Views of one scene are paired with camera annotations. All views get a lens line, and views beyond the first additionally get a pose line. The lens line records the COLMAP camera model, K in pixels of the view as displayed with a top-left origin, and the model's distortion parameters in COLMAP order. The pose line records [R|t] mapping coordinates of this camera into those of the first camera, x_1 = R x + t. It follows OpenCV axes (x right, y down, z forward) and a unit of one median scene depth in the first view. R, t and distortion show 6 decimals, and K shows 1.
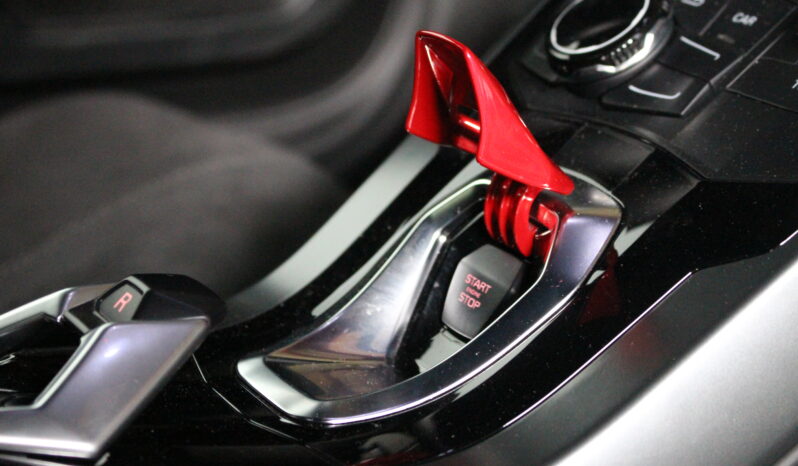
lens RADIAL K [[1774.5, 0, 399.8], [0, 1774.5, 233.5], [0, 0, 1]] dist [0.062968, 0.000000]
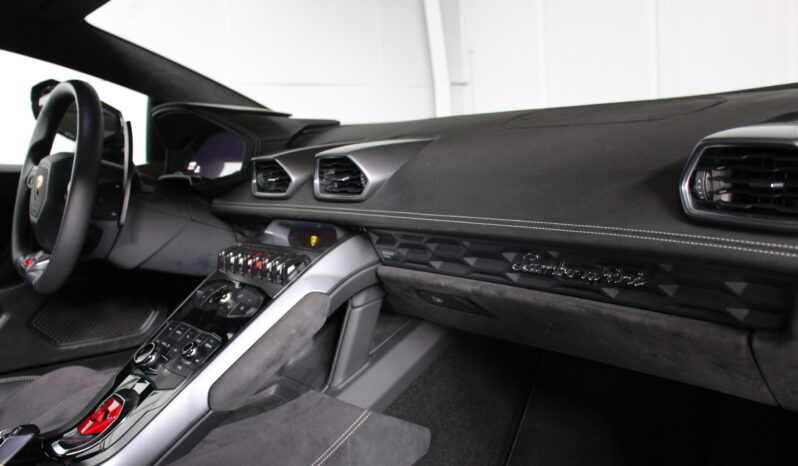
lens RADIAL K [[681.5, 0, 396.0], [0, 681.5, 226.6], [0, 0, 1]] dist [-0.149513, 0.115616]
pose [[0.980601, -0.076665, 0.180403, 0.490706], [0.113560, 0.972350, -0.204056, -0.020458], [-0.159771, 0.220584, 0.962193, -0.793303]]
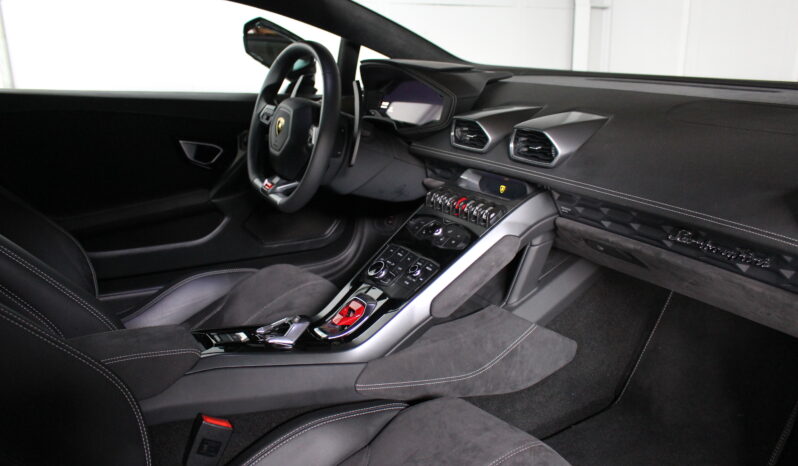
lens RADIAL K [[681.5, 0, 394.3], [0, 681.5, 237.7], [0, 0, 1]] dist [-0.149513, 0.115616]
pose [[0.999701, -0.014336, 0.019792, 0.143032], [0.015216, 0.998869, -0.045058, -0.131248], [-0.019123, 0.045345, 0.998788, -1.352658]]
